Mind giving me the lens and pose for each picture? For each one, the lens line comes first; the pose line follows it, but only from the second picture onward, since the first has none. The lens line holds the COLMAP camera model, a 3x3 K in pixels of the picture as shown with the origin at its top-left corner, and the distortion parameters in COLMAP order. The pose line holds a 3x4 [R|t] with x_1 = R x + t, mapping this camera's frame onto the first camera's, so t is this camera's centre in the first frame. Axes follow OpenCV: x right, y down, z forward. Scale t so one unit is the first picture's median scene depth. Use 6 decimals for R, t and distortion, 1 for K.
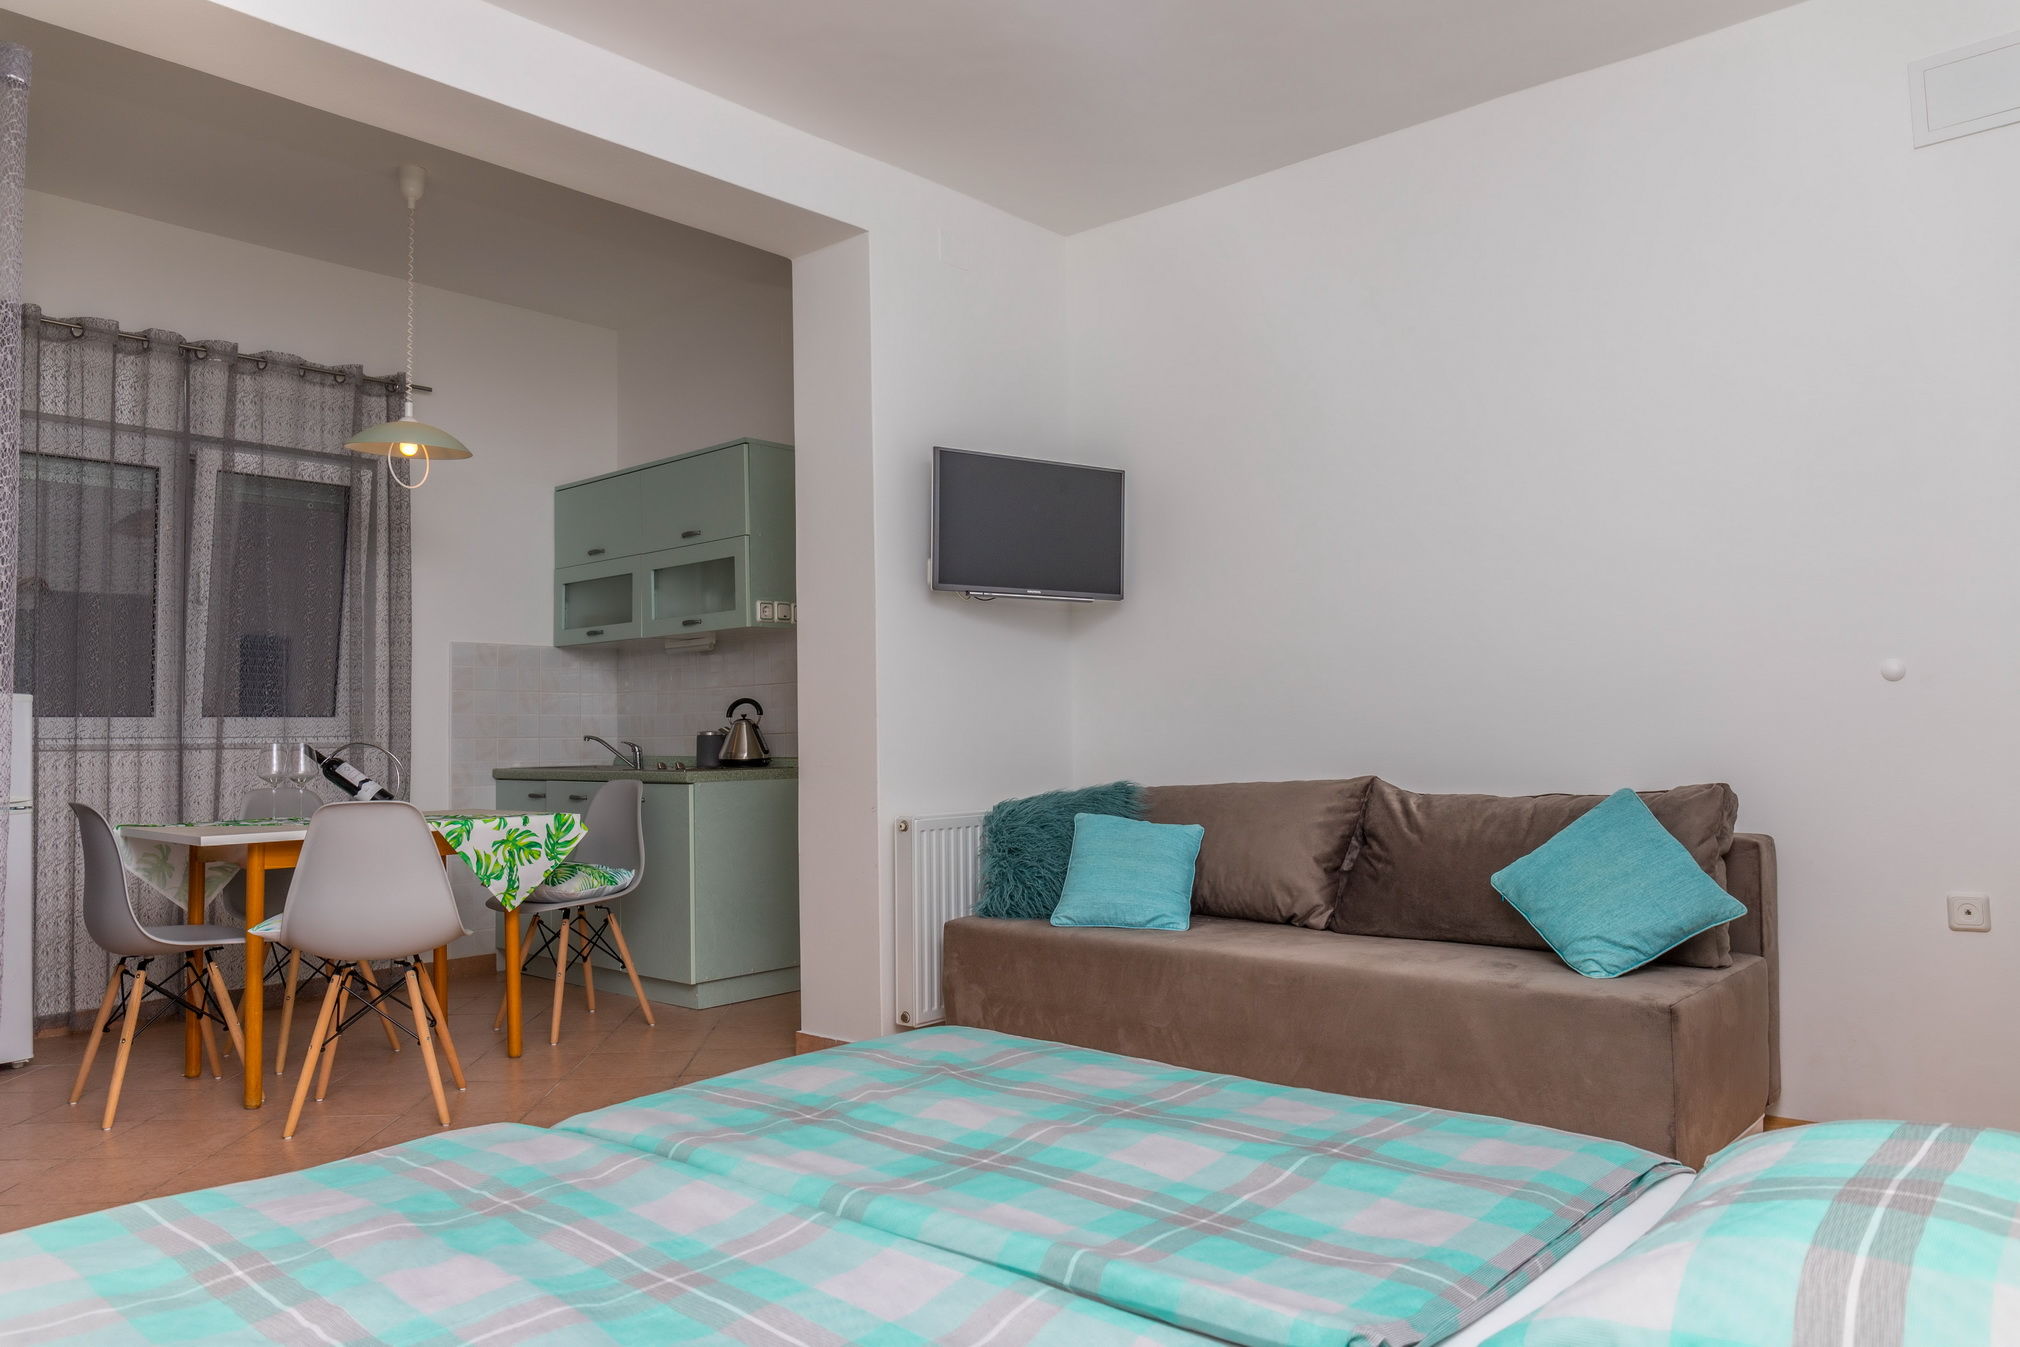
lens RADIAL K [[1372.0, 0, 1036.2], [0, 1372.0, 673.3], [0, 0, 1]] dist [-0.042533, 0.003737]
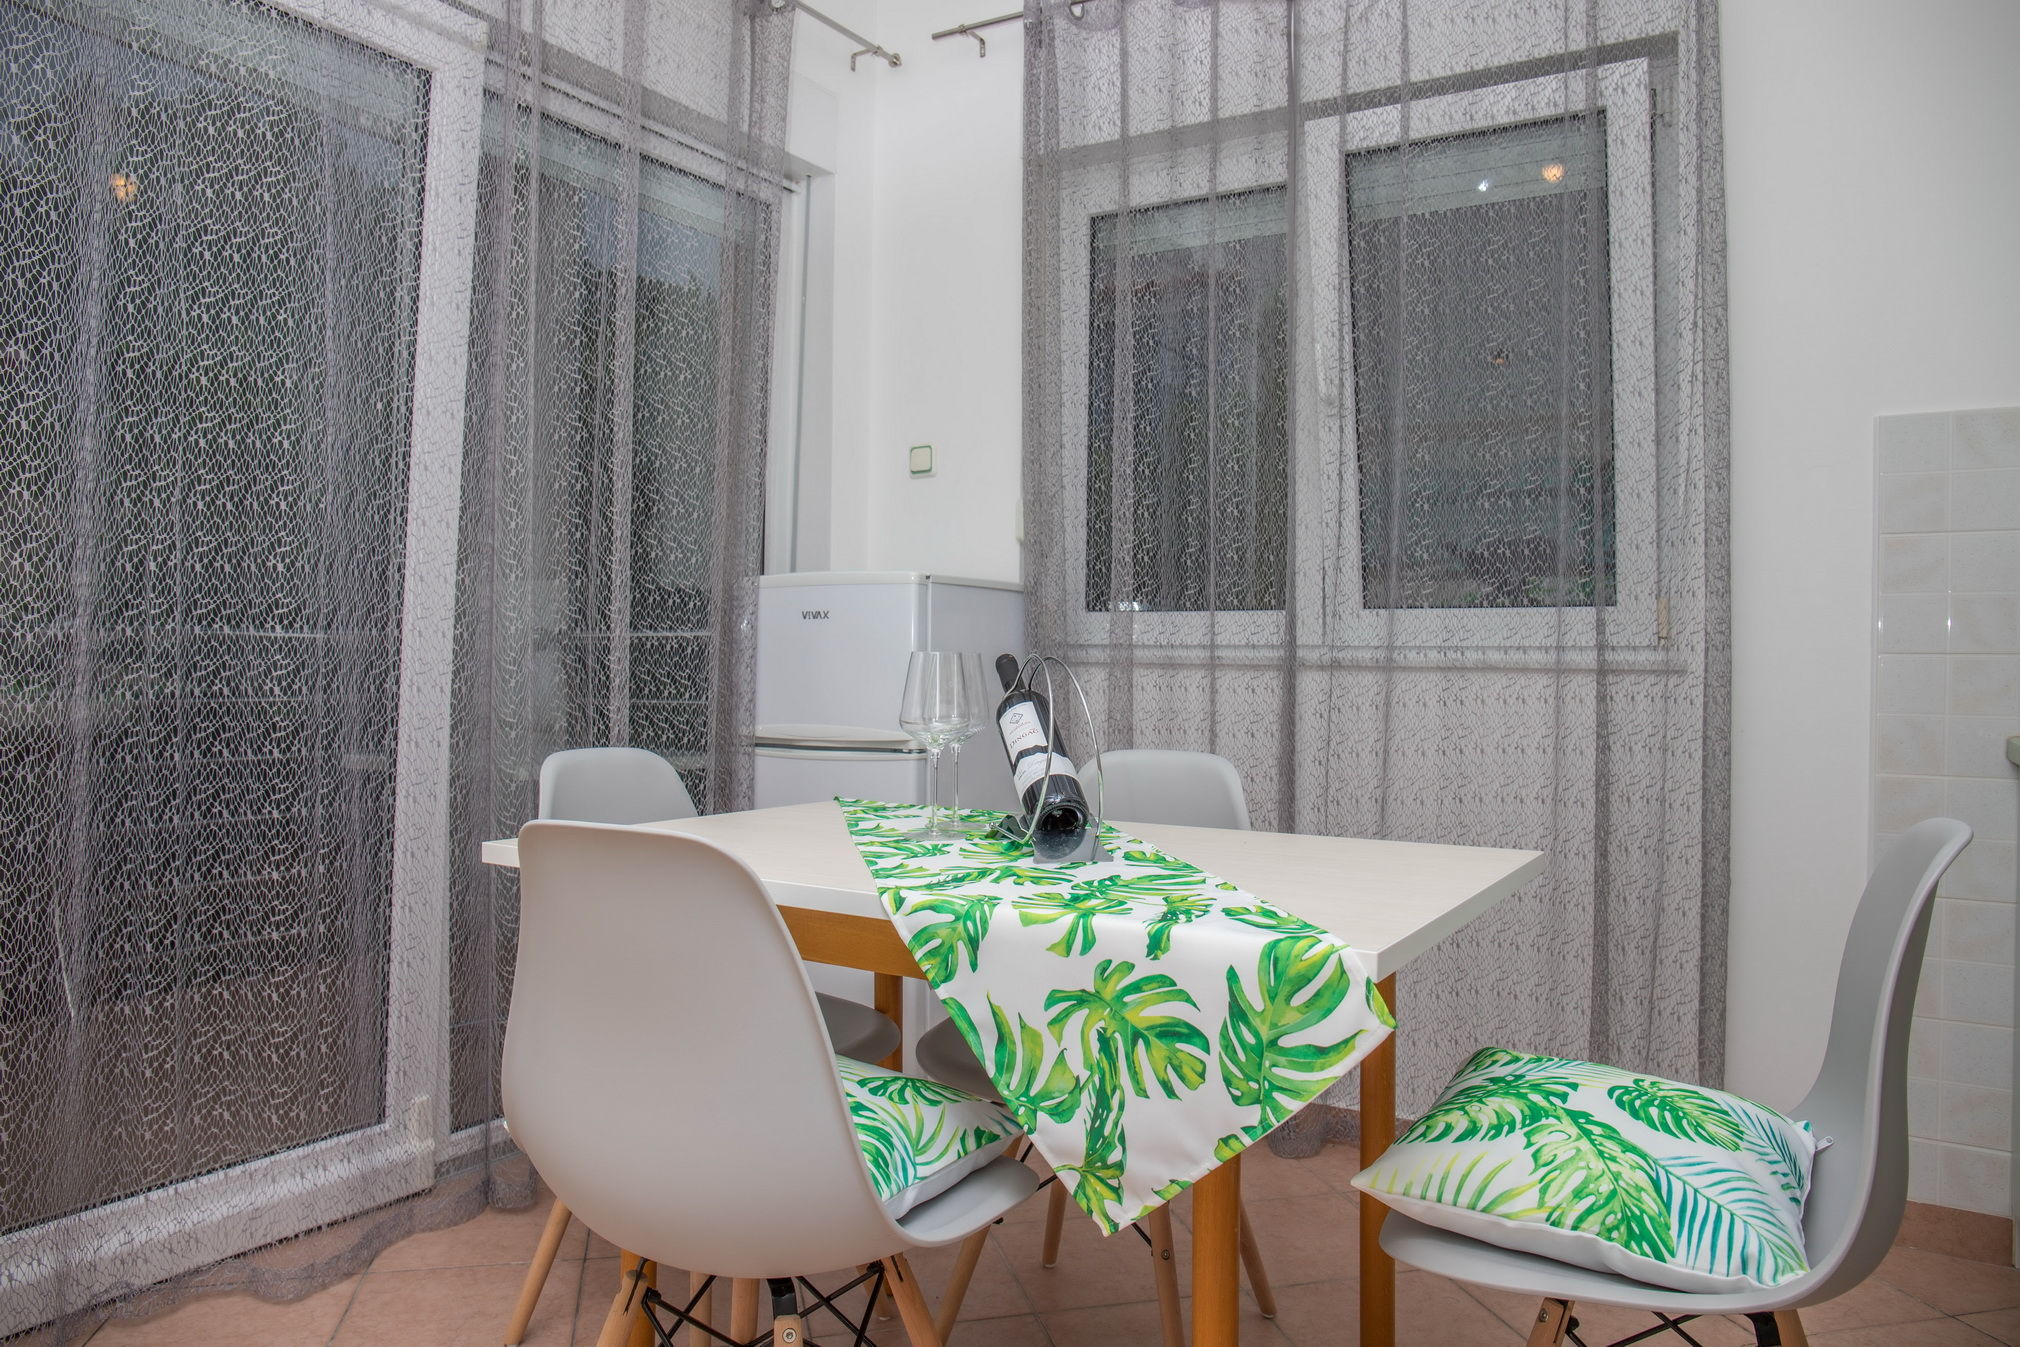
lens RADIAL K [[1400.6, 0, 964.7], [0, 1400.6, 669.2], [0, 0, 1]] dist [-0.118777, 0.001101]
pose [[0.122586, 0.020622, -0.992244, -0.085240], [0.031141, 0.999212, 0.024614, 0.038156], [0.991969, -0.033917, 0.121847, 0.790271]]
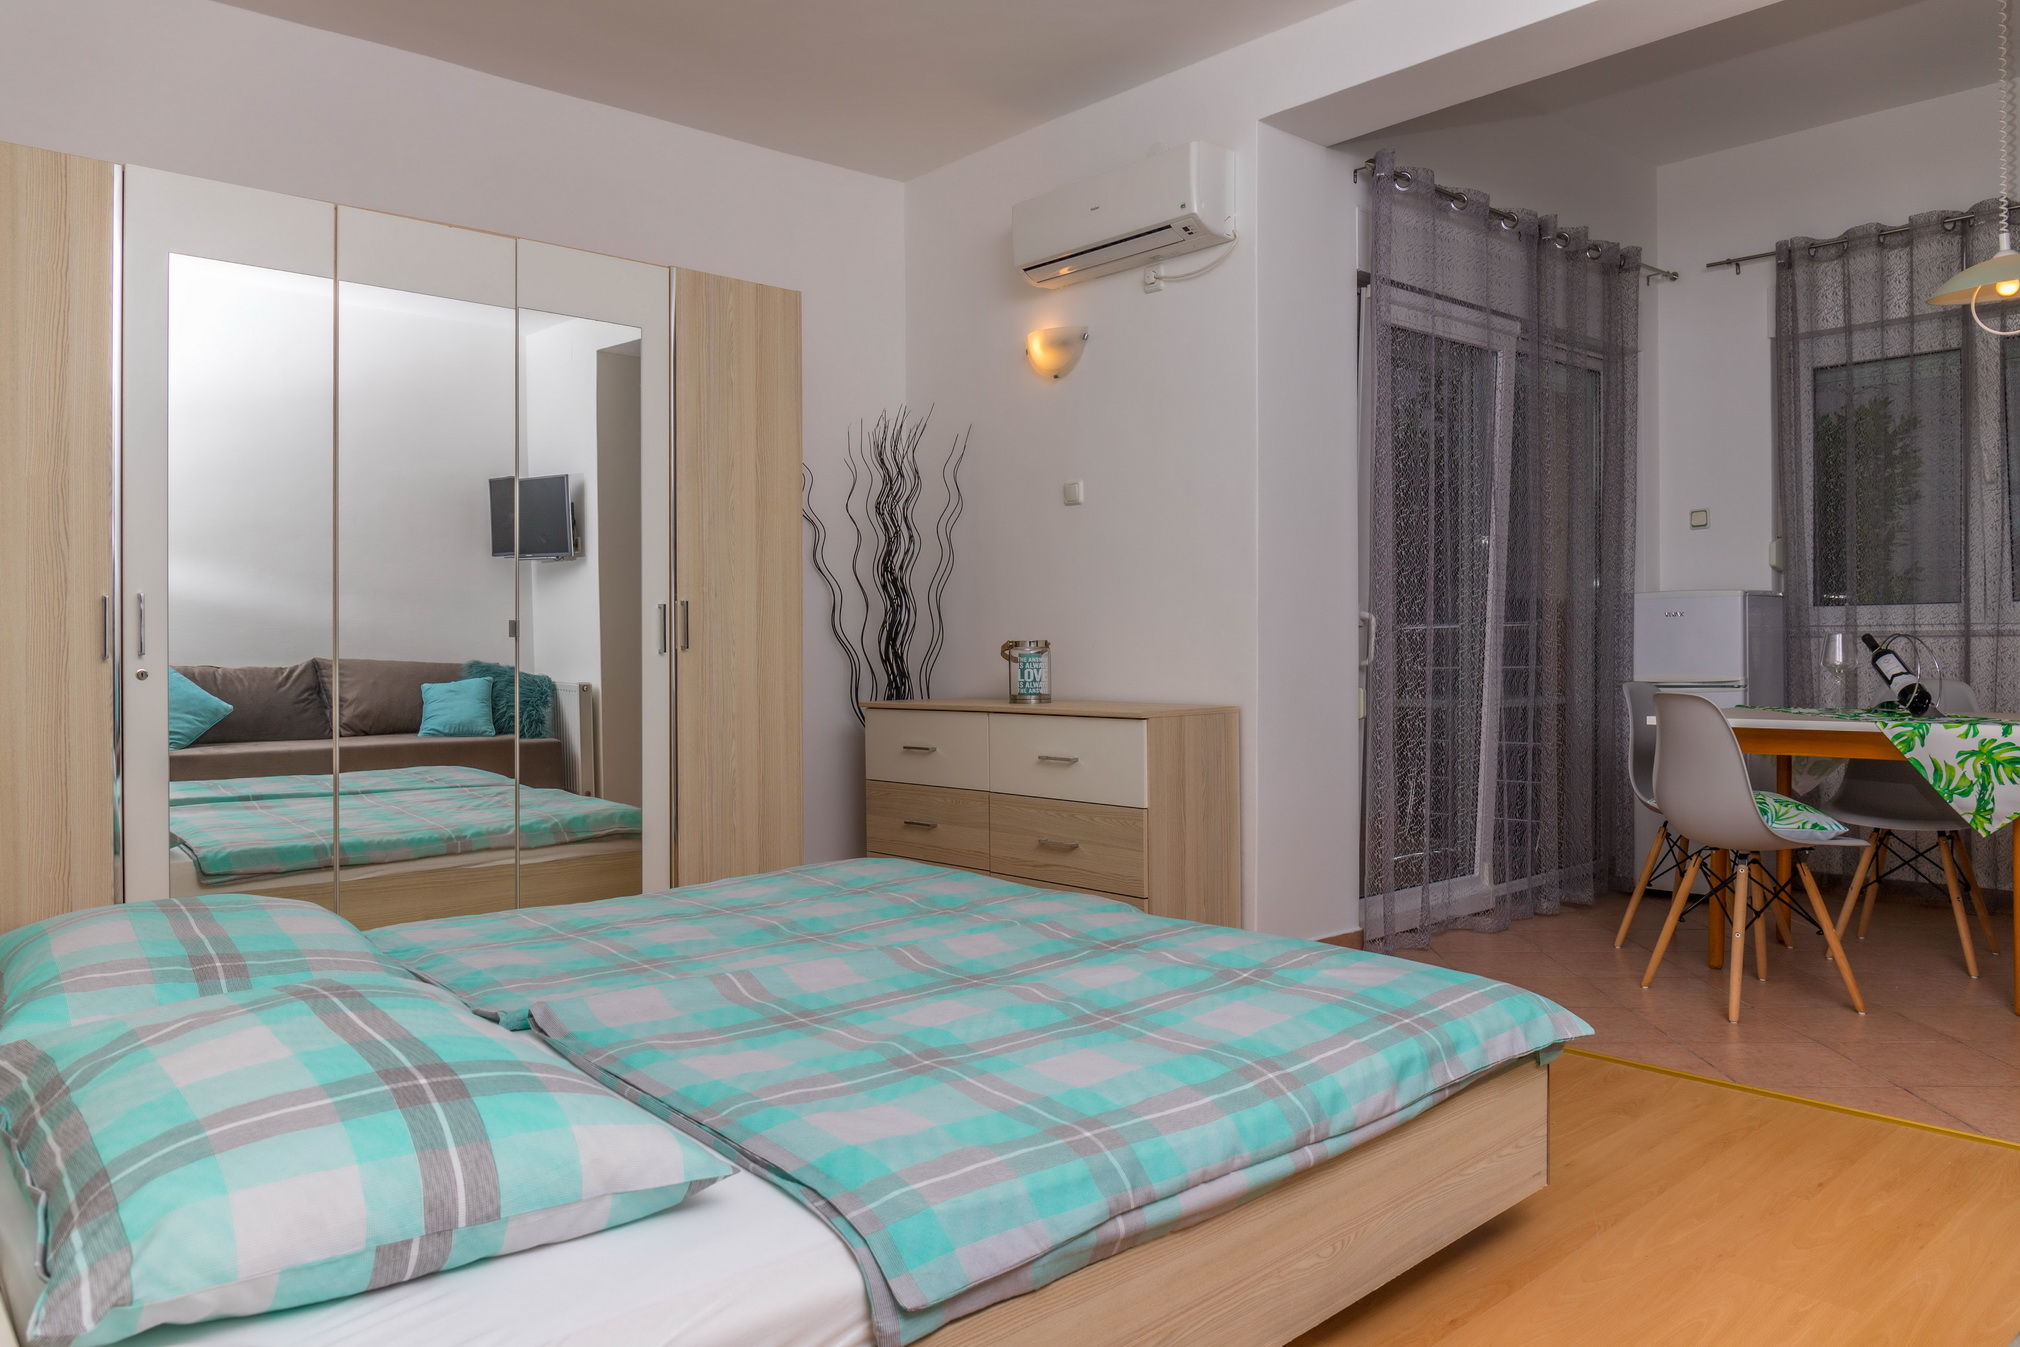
lens RADIAL K [[1399.0, 0, 1010.0], [0, 1399.0, 673.5], [0, 0, 1]] dist [0.010371, -0.030152]
pose [[-0.121868, 0.040550, -0.991718, 0.449106], [0.057867, 0.997756, 0.033686, 0.009341], [0.990858, -0.053282, -0.123941, 0.436367]]
